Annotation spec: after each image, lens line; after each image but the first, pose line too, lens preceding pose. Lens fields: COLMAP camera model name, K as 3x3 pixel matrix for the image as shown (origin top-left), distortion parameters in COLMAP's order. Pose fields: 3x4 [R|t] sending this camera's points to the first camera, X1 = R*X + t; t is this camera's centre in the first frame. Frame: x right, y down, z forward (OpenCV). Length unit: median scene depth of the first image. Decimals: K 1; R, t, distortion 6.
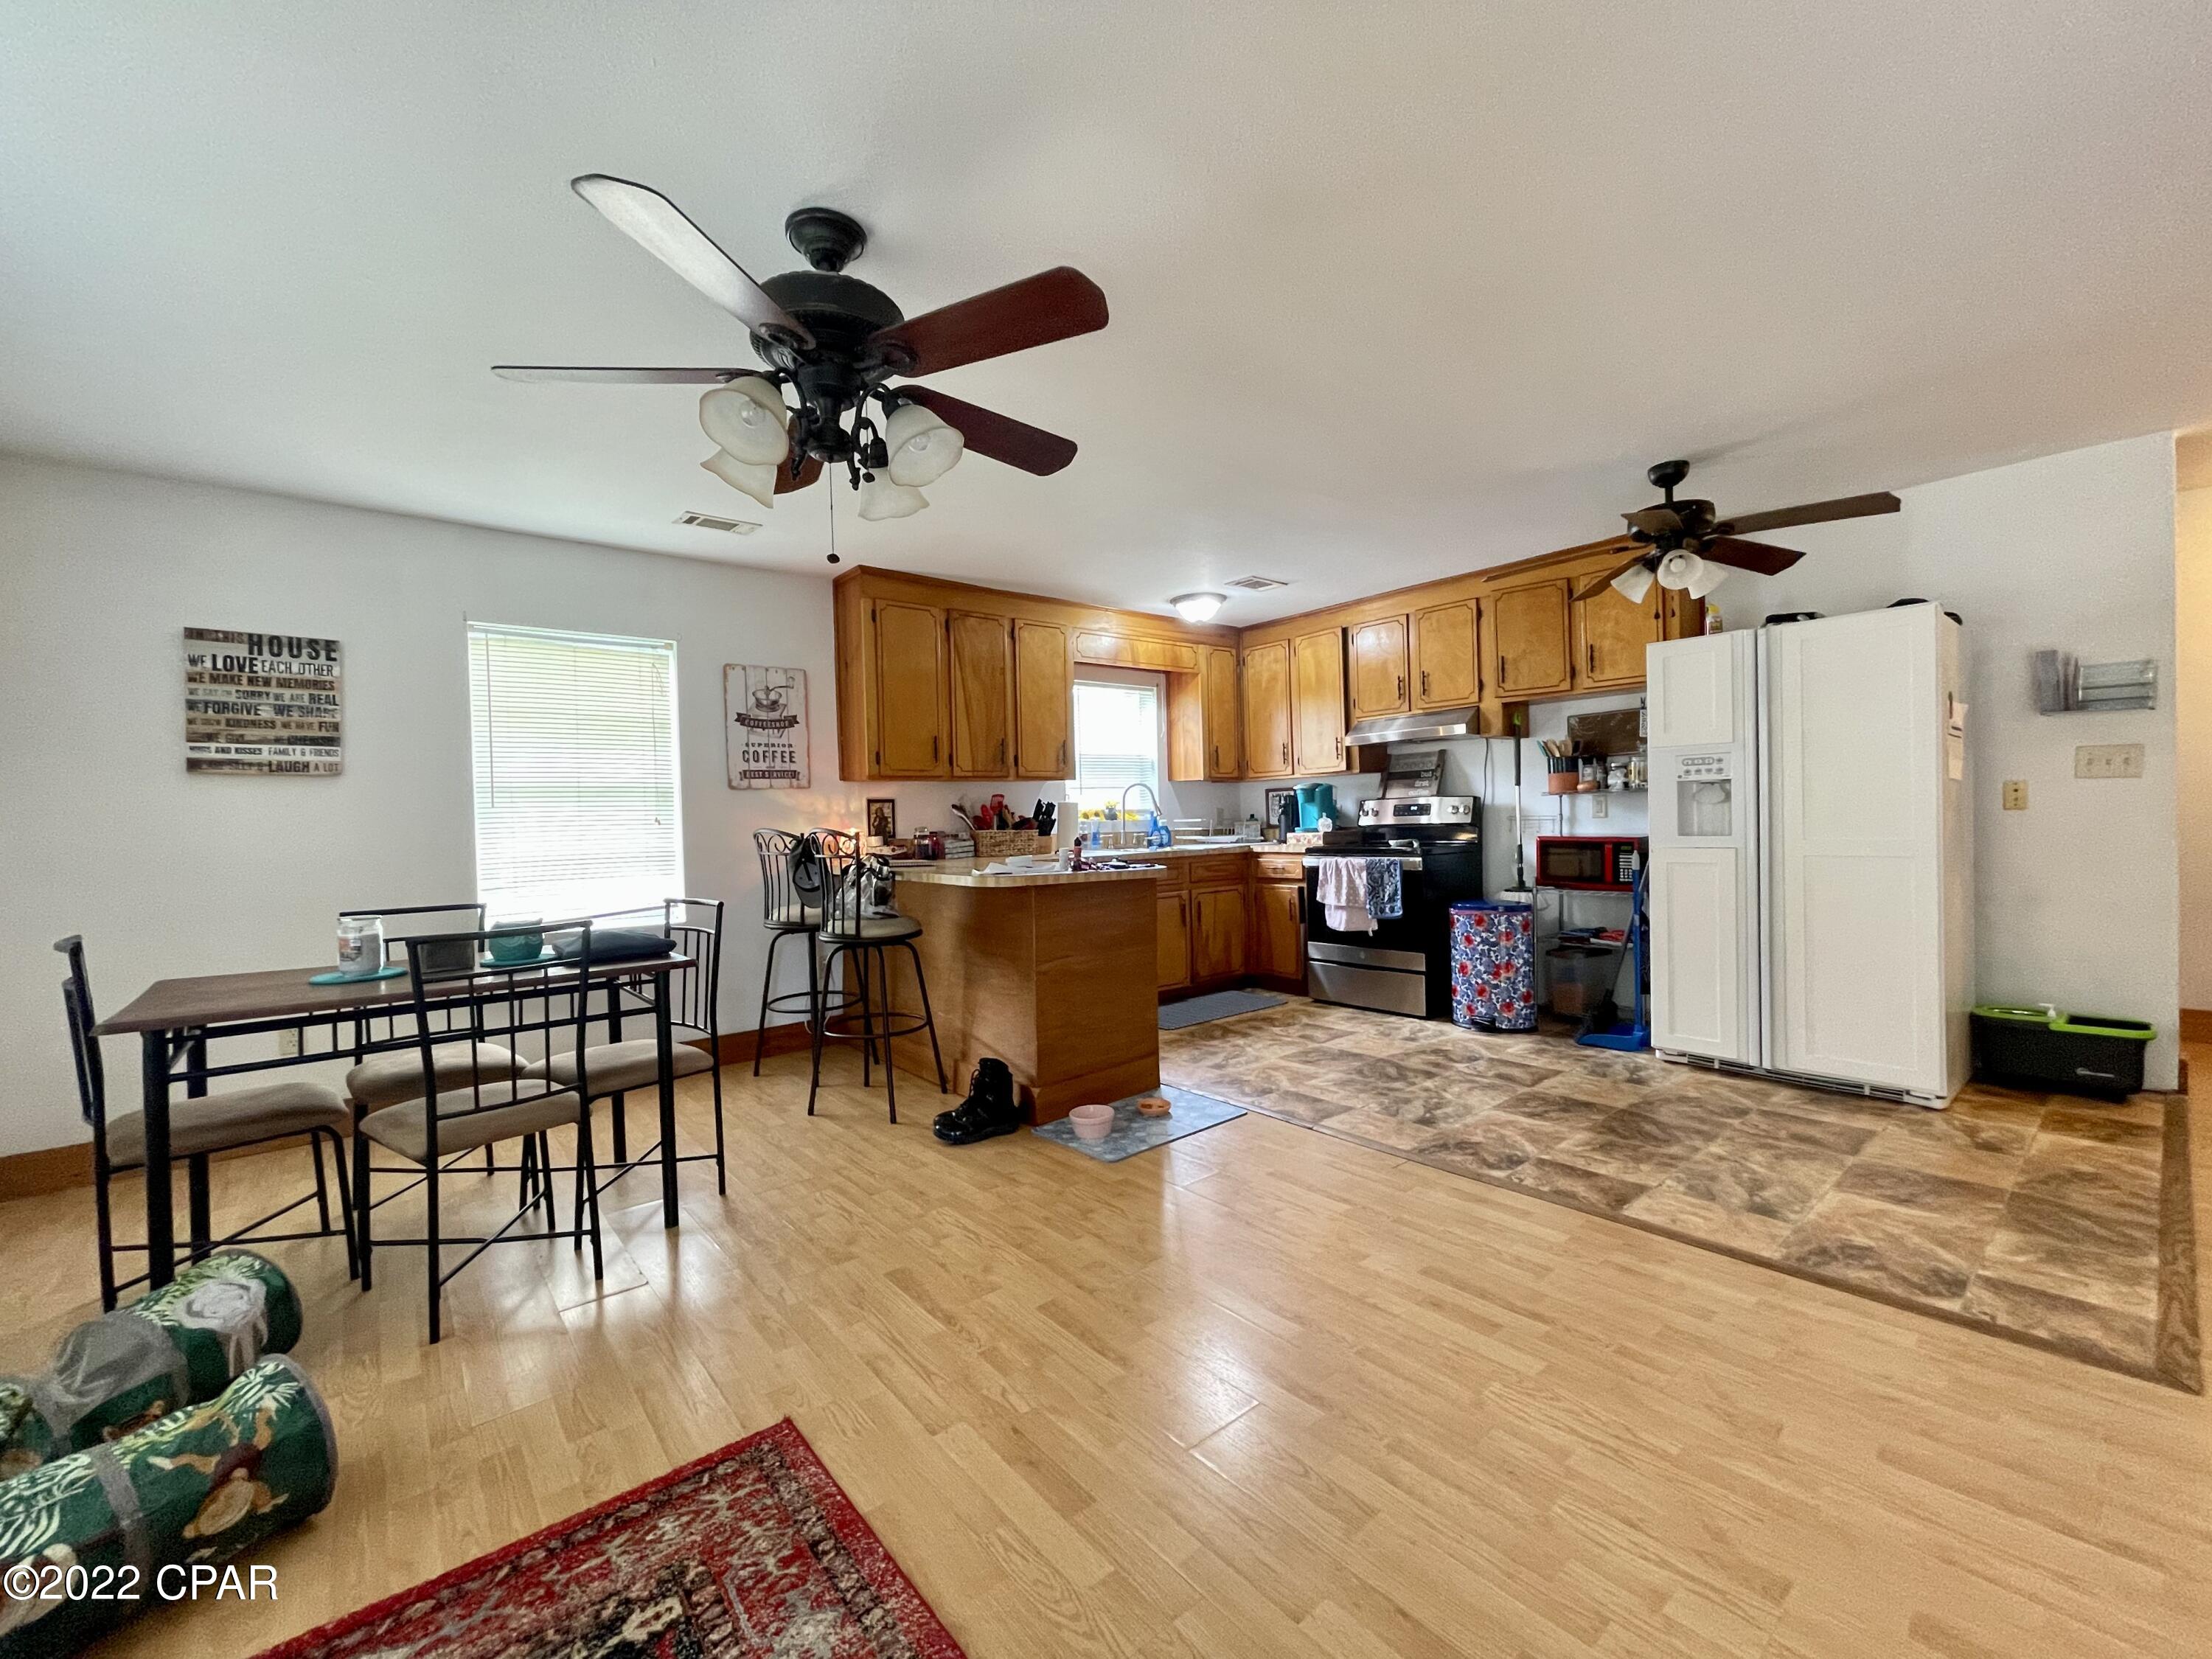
lens RADIAL K [[897.2, 0, 1098.6], [0, 897.2, 832.8], [0, 0, 1]] dist [-0.007635, 0.002766]
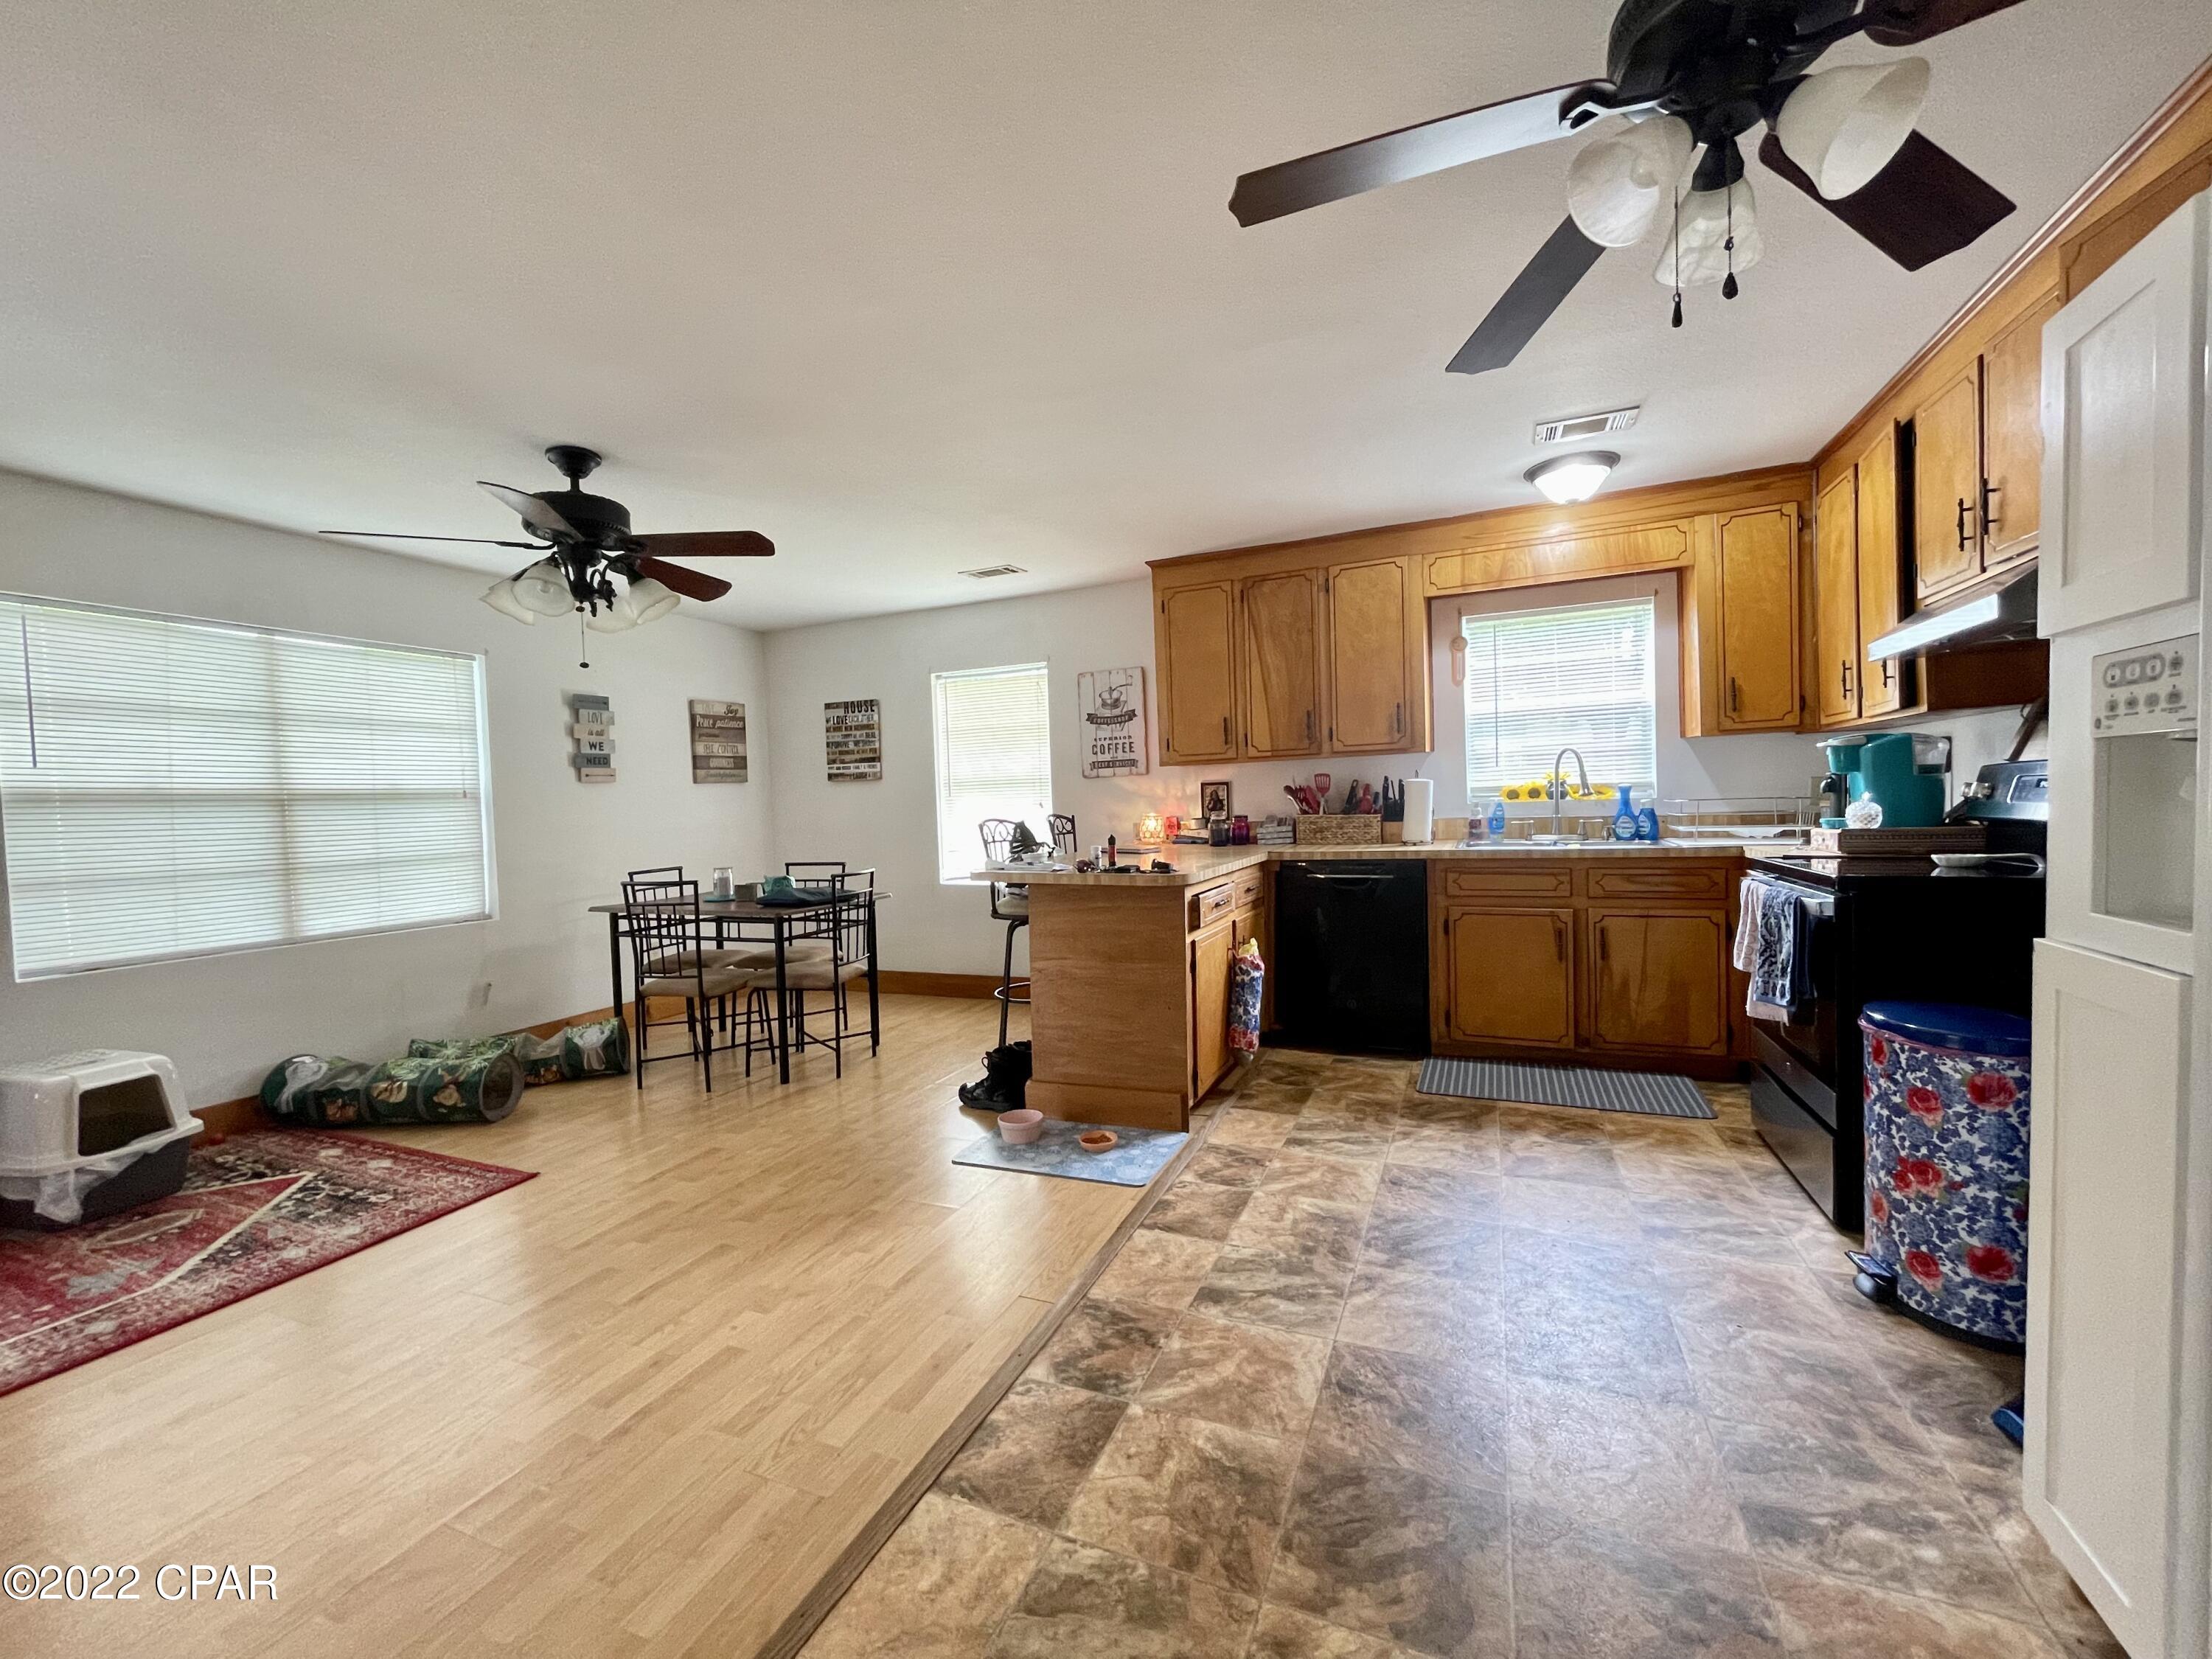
lens RADIAL K [[897.2, 0, 1098.6], [0, 897.2, 832.8], [0, 0, 1]] dist [-0.007635, 0.002766]
pose [[0.456128, 0.041818, -0.888931, 0.642812], [0.008556, 0.998643, 0.051369, -0.036295], [0.889873, -0.031037, 0.455151, 0.457339]]
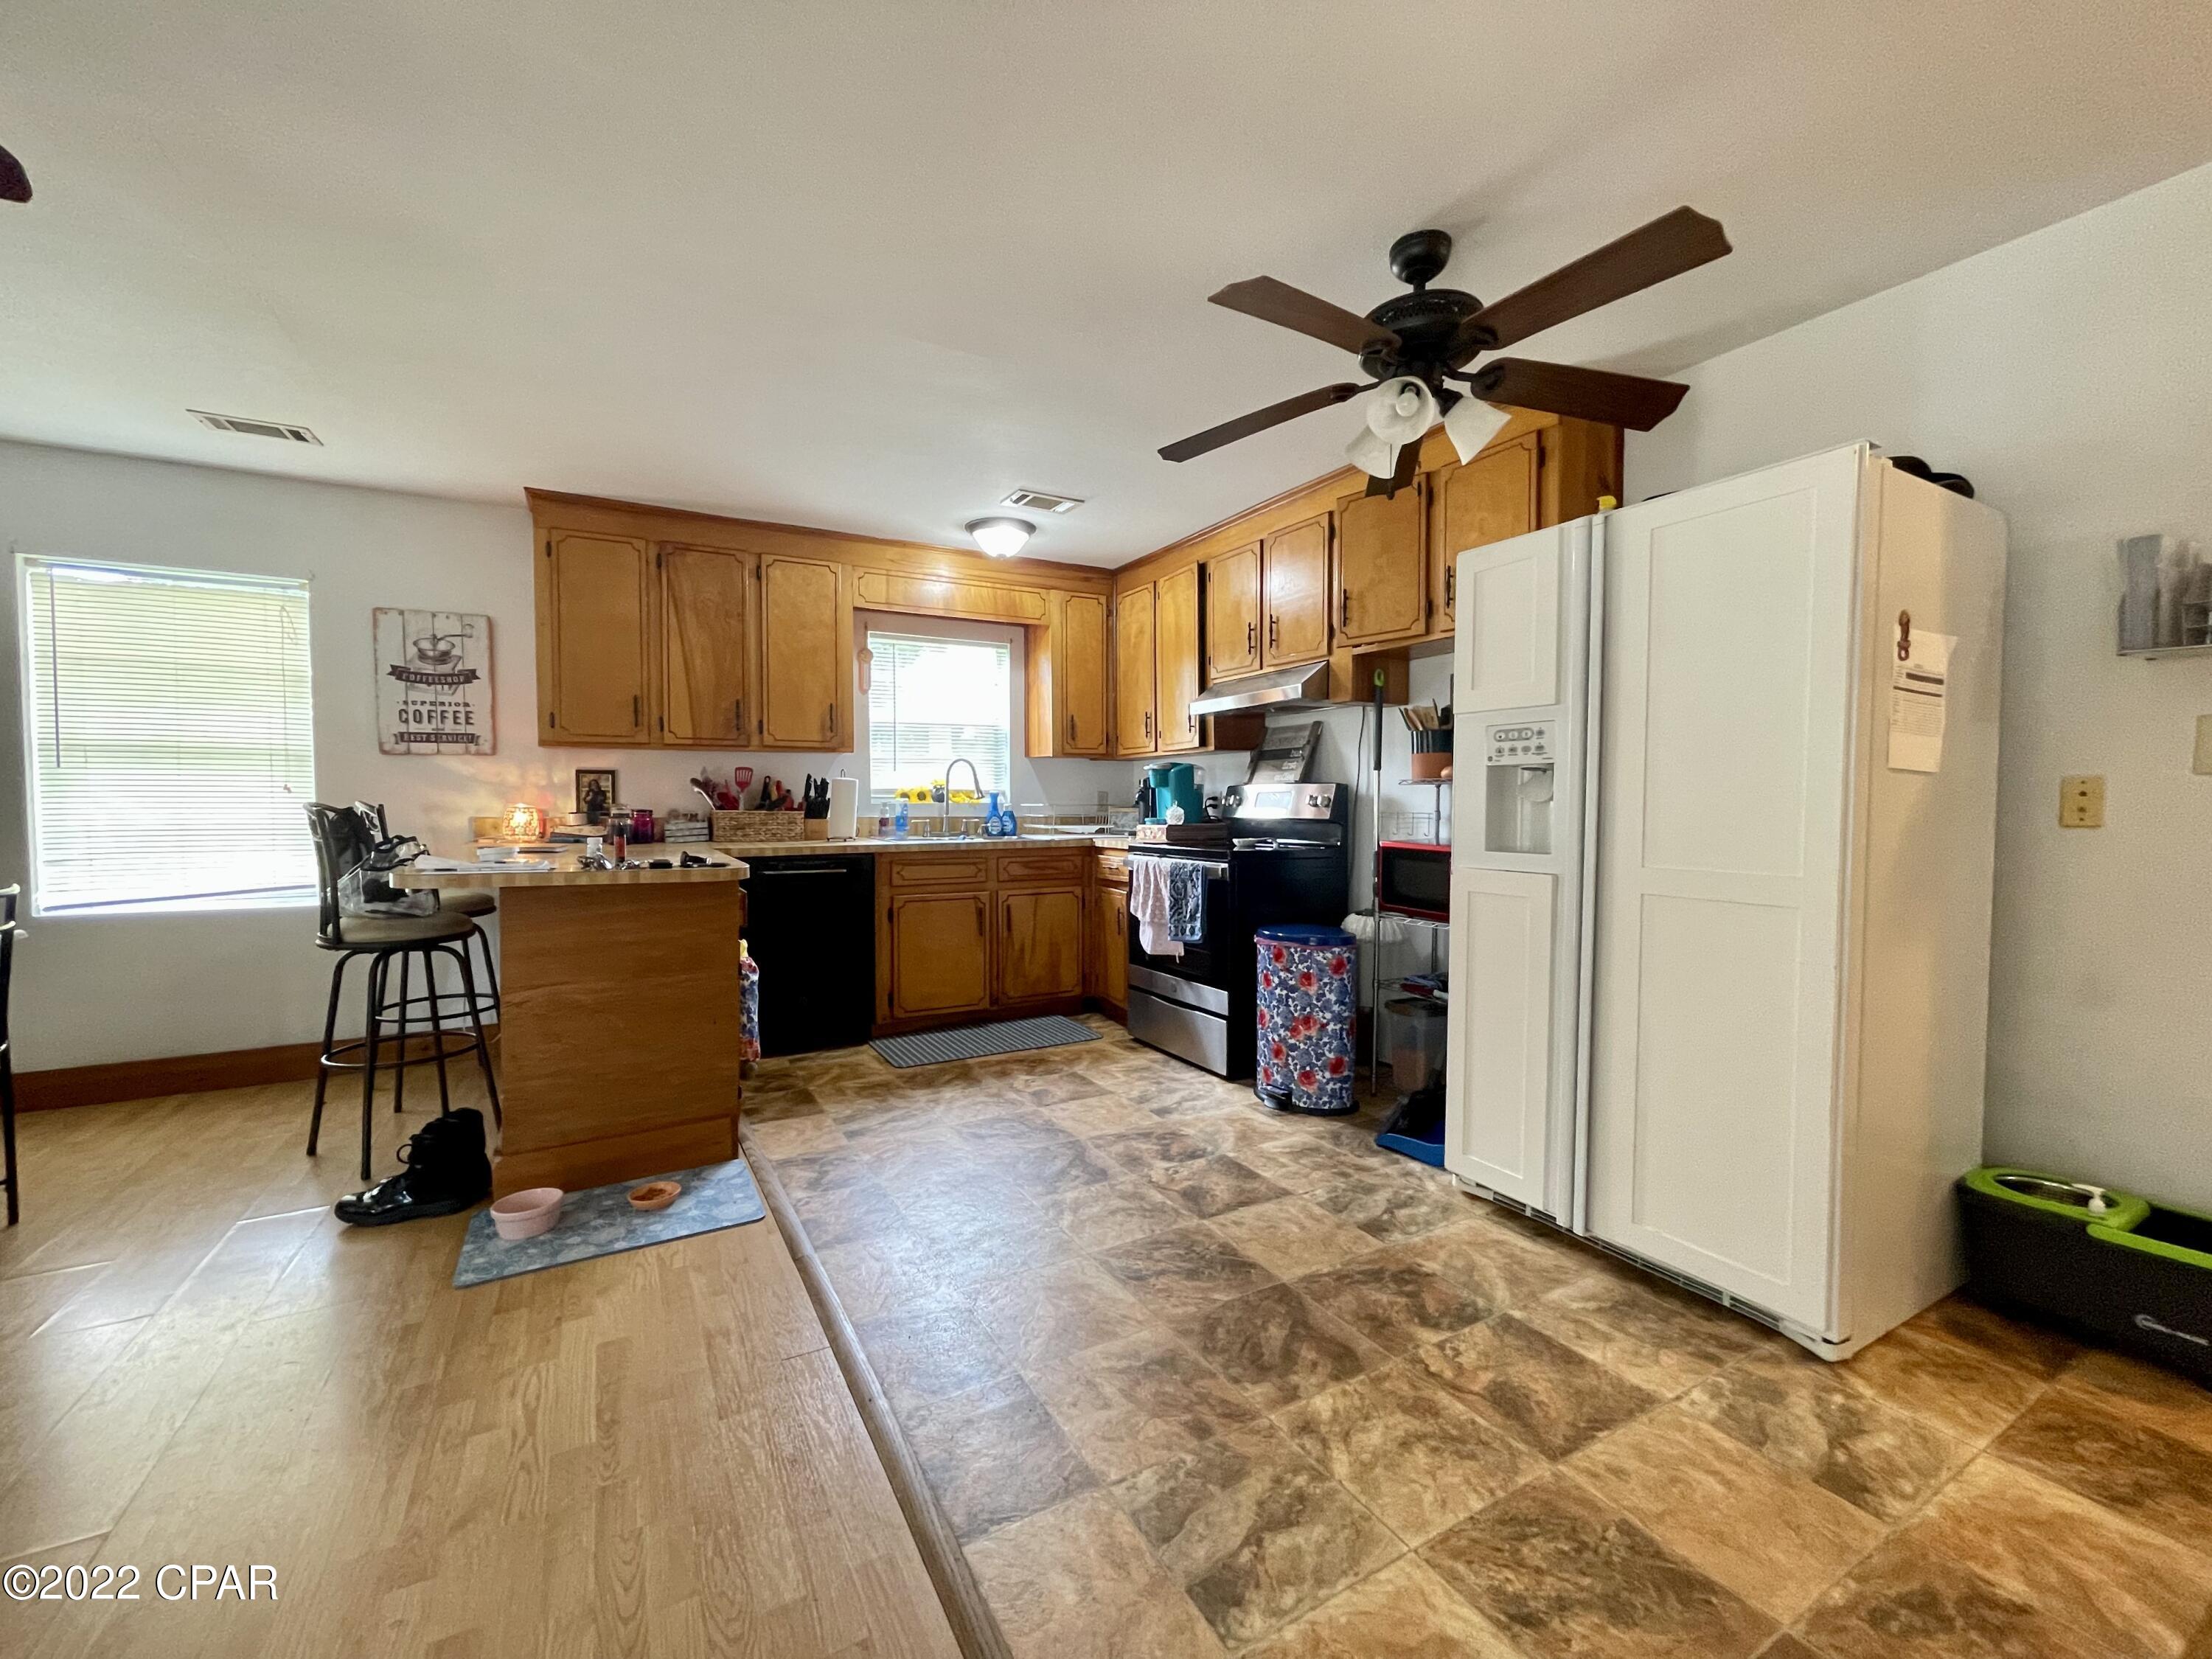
lens RADIAL K [[897.2, 0, 1098.6], [0, 897.2, 832.8], [0, 0, 1]] dist [-0.007635, 0.002766]
pose [[0.984150, 0.033444, -0.174155, 0.406775], [-0.029519, 0.999250, 0.025078, -0.014392], [0.174863, -0.019539, 0.984399, 0.265013]]
